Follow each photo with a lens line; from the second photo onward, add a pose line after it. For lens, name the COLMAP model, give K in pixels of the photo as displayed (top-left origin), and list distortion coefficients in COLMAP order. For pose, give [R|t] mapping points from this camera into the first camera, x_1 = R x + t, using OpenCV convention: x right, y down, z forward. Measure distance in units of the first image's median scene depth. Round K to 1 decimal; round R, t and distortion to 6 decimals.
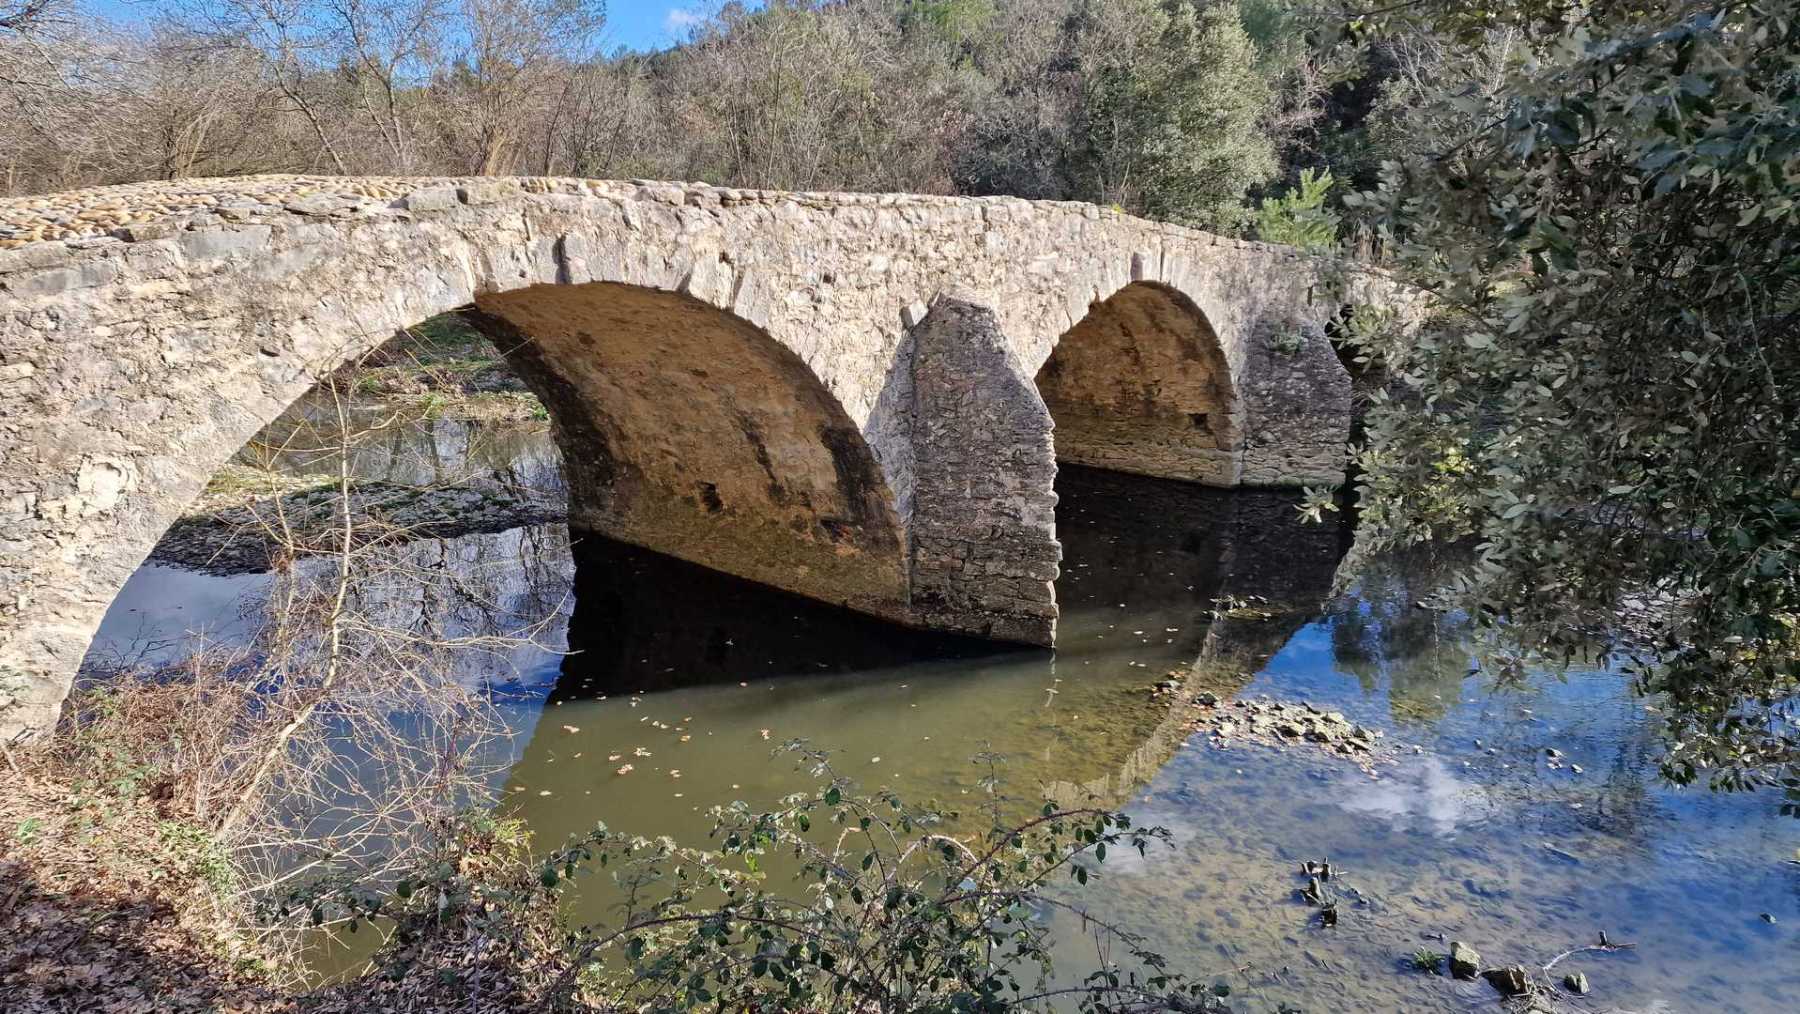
lens RADIAL K [[1232.1, 0, 900.0], [0, 1232.1, 507.0], [0, 0, 1]] dist [0.107615, -0.137696]
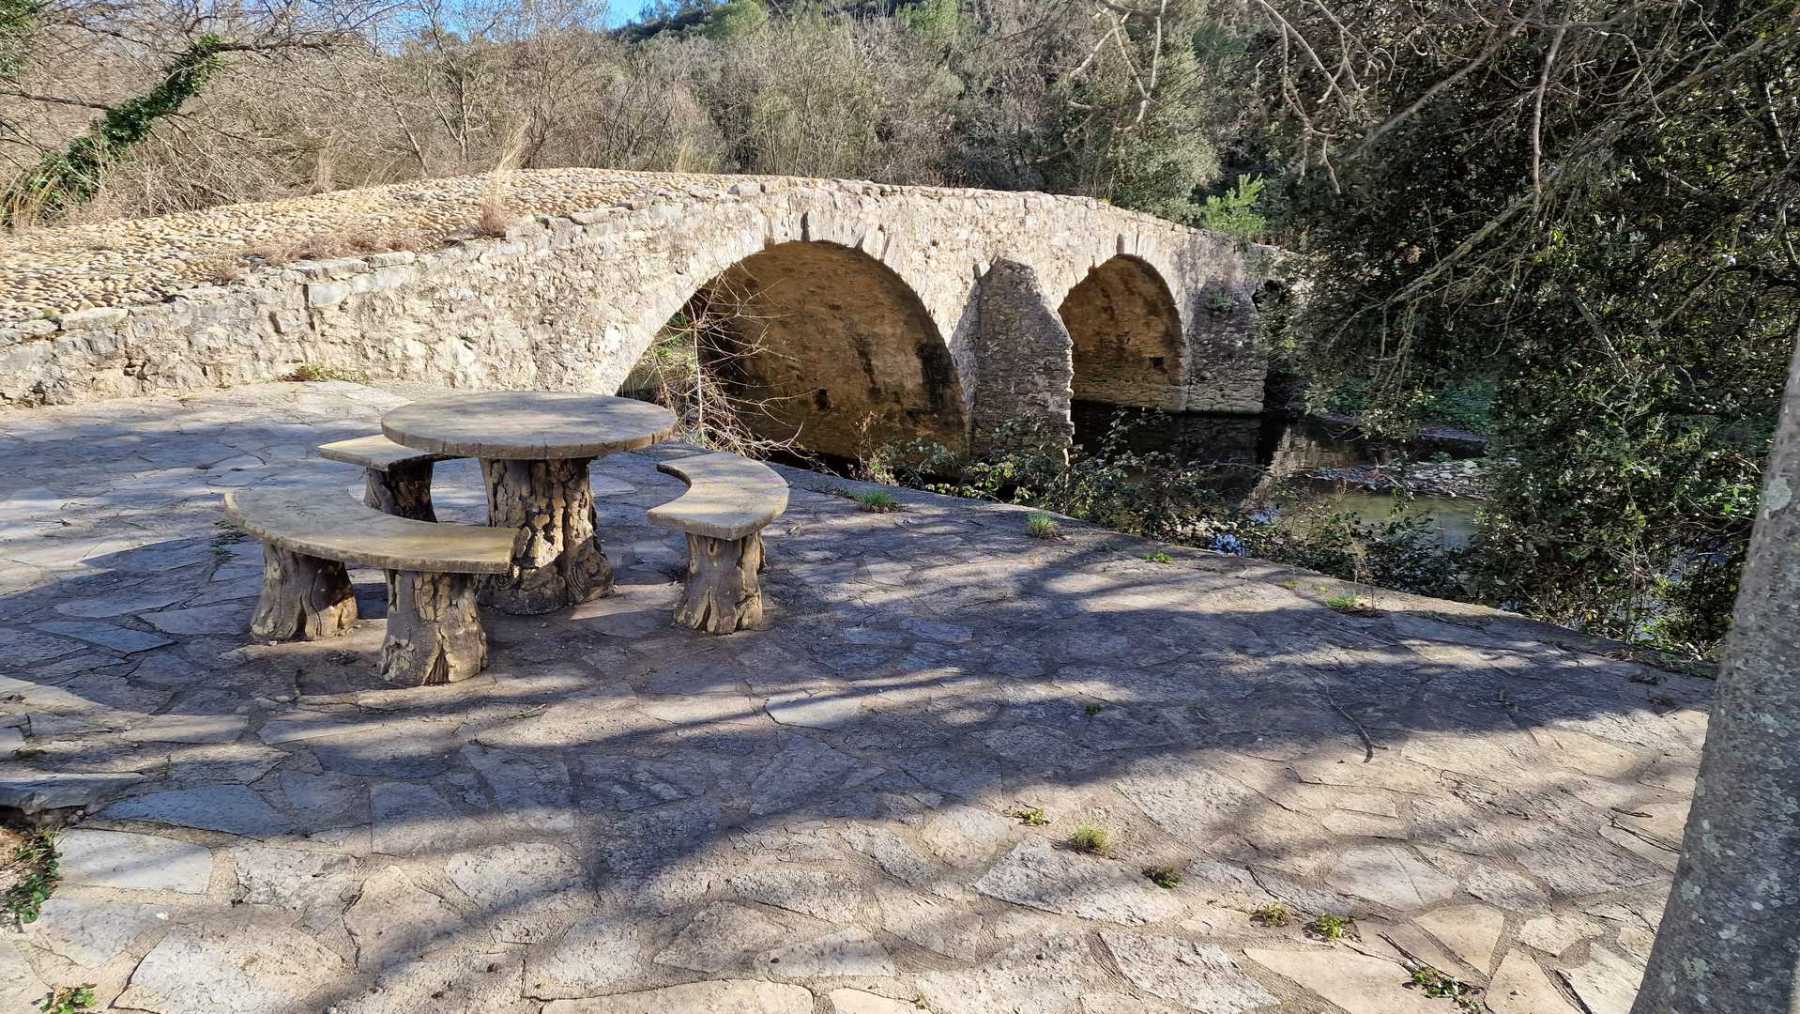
lens RADIAL K [[1114.8, 0, 900.0], [0, 1114.8, 507.0], [0, 0, 1]] dist [0.059155, 0.000207]
pose [[0.999536, 0.015872, 0.026014, -0.117525], [-0.016740, 0.999298, 0.033515, 0.089575], [-0.025463, -0.033935, 0.999100, -0.372447]]
